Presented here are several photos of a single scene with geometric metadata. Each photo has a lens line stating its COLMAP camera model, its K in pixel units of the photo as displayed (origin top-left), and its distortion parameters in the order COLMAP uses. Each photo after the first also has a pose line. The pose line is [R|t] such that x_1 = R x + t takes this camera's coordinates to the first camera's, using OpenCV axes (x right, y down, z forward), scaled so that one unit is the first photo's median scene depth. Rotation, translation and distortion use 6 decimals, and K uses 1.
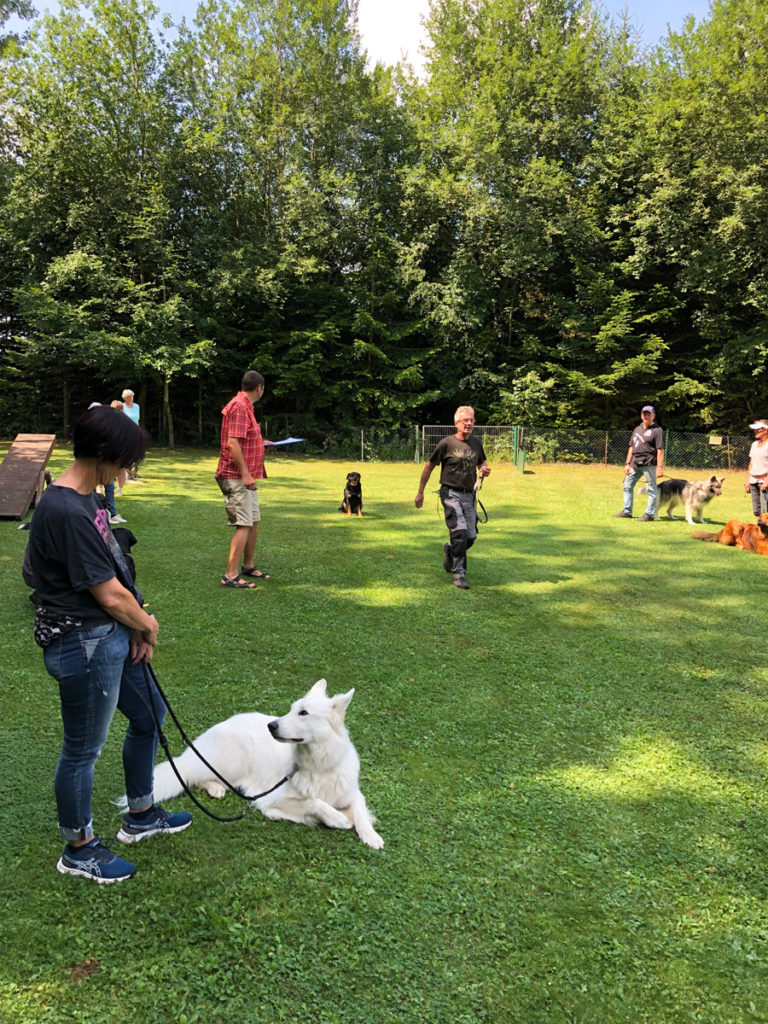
lens RADIAL K [[838.1, 0, 376.6], [0, 838.1, 535.1], [0, 0, 1]] dist [0.013573, 0.013063]
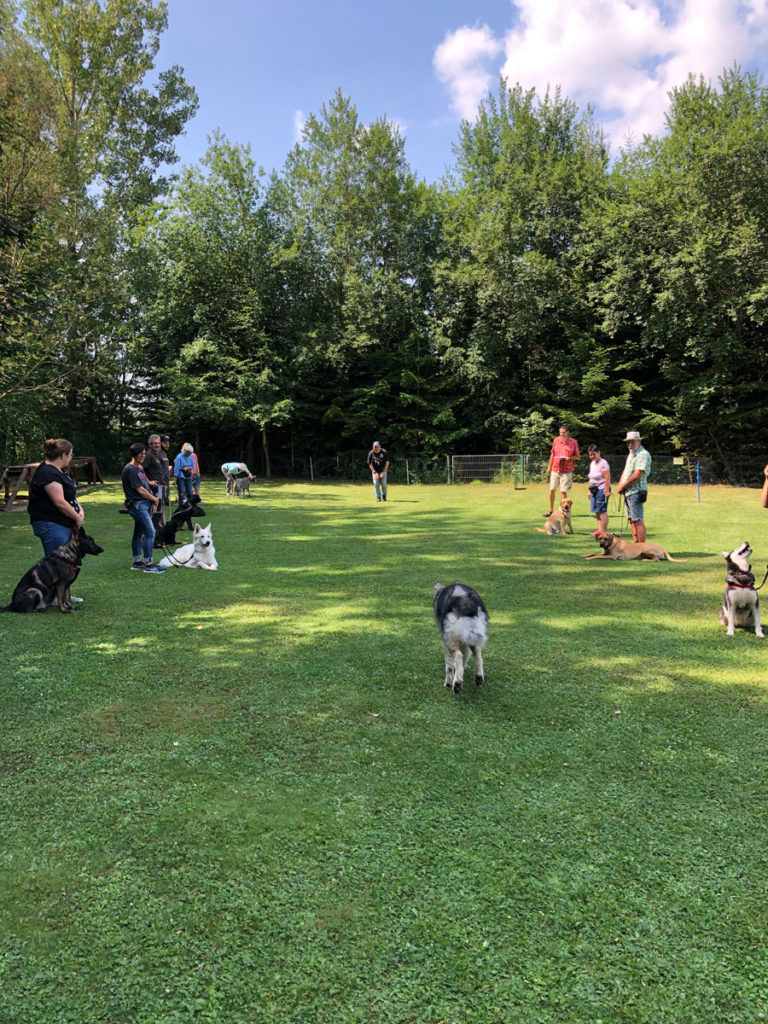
lens RADIAL K [[838.1, 0, 381.5], [0, 838.1, 555.1], [0, 0, 1]] dist [0.013573, 0.013063]
pose [[0.985287, -0.008641, -0.170690, 0.174638], [0.005218, 0.999776, -0.020492, 0.051538], [0.170829, 0.019300, 0.985112, -0.314364]]
